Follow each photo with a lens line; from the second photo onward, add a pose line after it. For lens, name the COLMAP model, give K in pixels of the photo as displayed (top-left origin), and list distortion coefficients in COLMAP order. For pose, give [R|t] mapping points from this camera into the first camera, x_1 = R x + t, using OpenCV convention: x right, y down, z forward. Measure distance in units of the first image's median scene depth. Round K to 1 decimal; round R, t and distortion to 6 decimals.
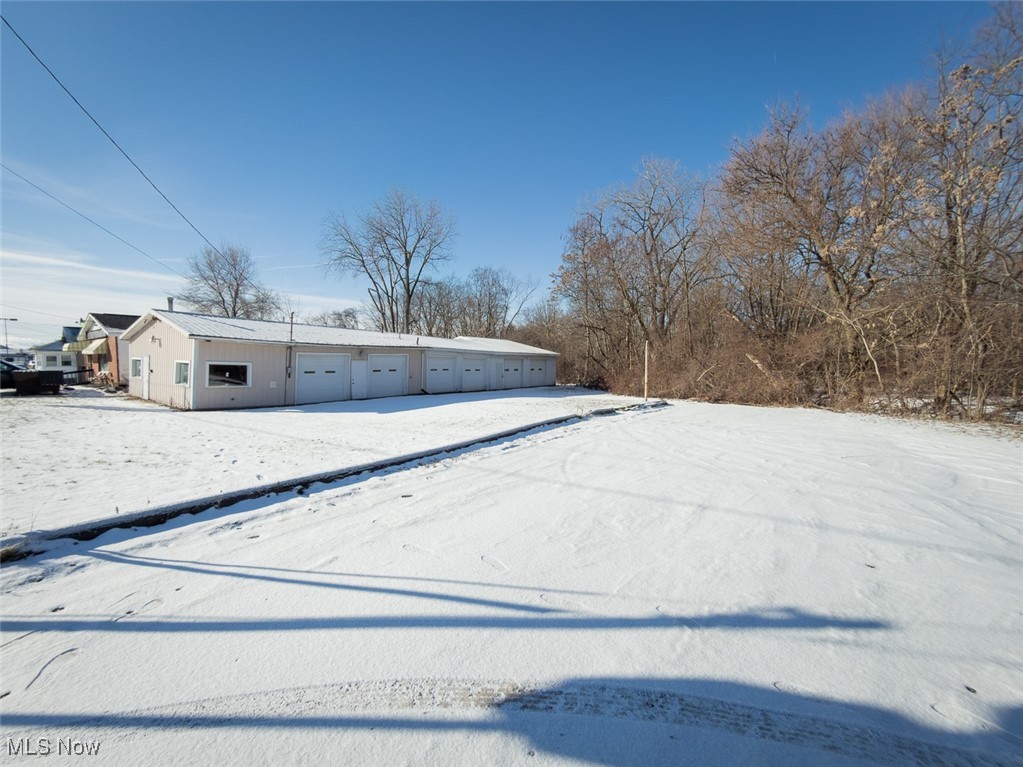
lens RADIAL K [[415.1, 0, 515.7], [0, 415.1, 385.4], [0, 0, 1]] dist [-0.005530, 0.000107]
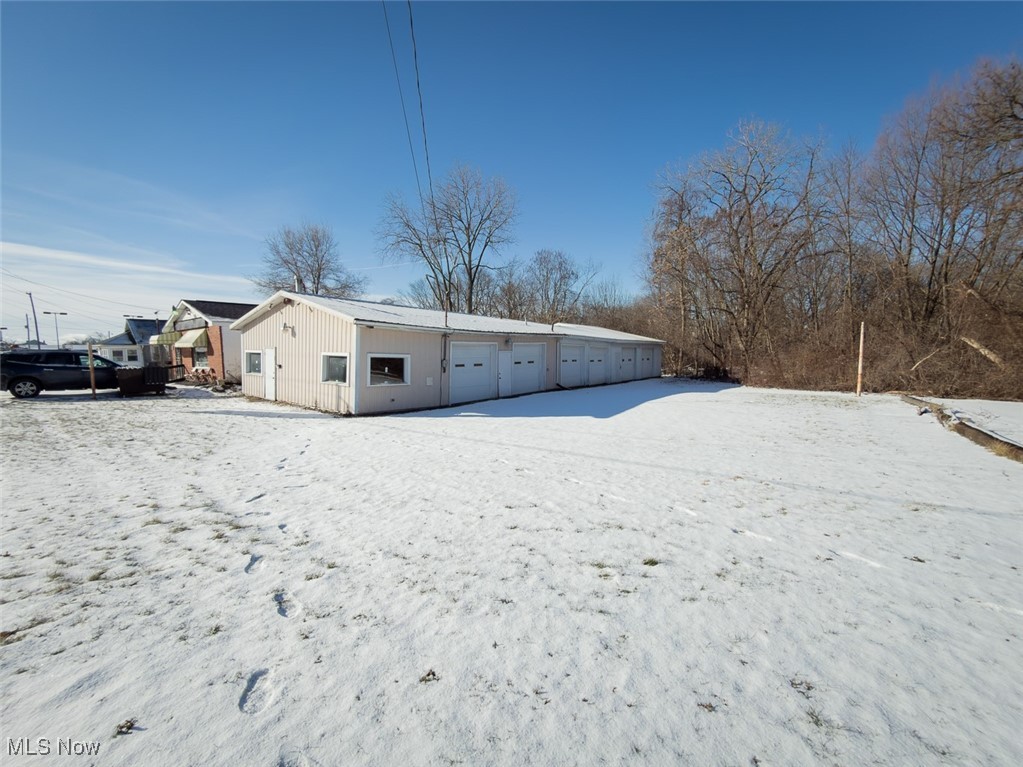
lens RADIAL K [[416.2, 0, 511.5], [0, 416.2, 383.5], [0, 0, 1]] dist [-0.000941, 0.000115]
pose [[0.999251, -0.009235, -0.037582, -0.316090], [0.009918, 0.999788, 0.018026, -0.008570], [0.037408, -0.018385, 0.999131, 0.153154]]
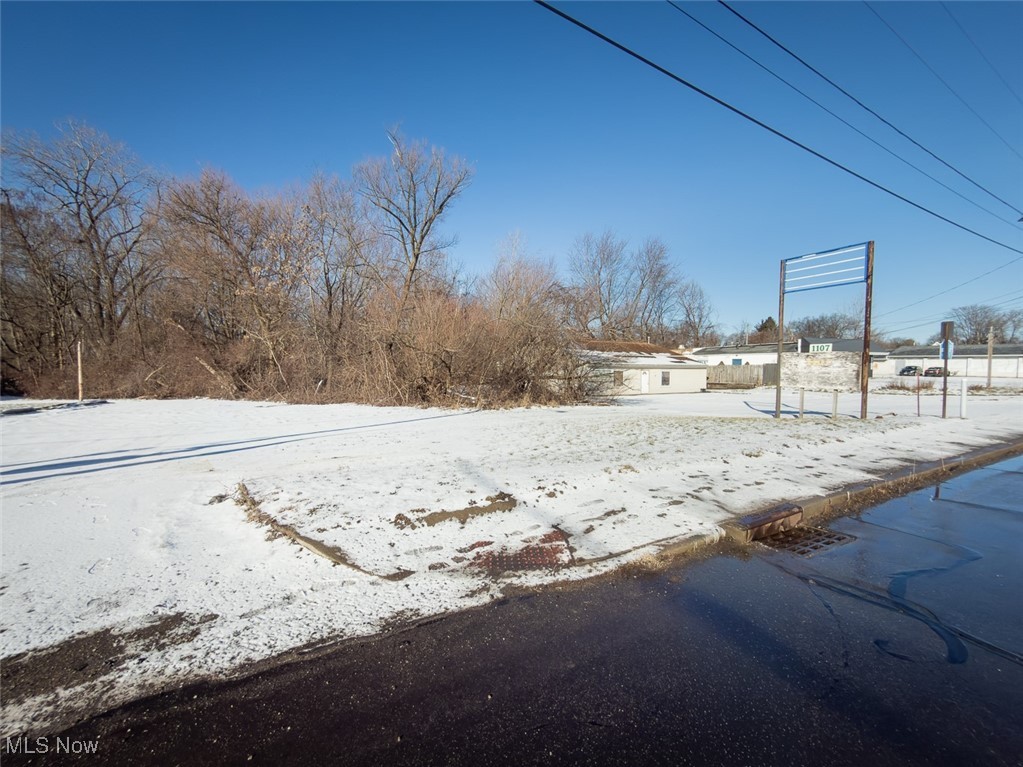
lens RADIAL K [[415.1, 0, 515.7], [0, 415.1, 385.4], [0, 0, 1]] dist [-0.005530, 0.000107]
pose [[0.457332, -0.034328, 0.888633, -0.084163], [0.031860, 0.999246, 0.022204, 0.008654], [-0.888725, 0.018158, 0.458081, -0.364251]]
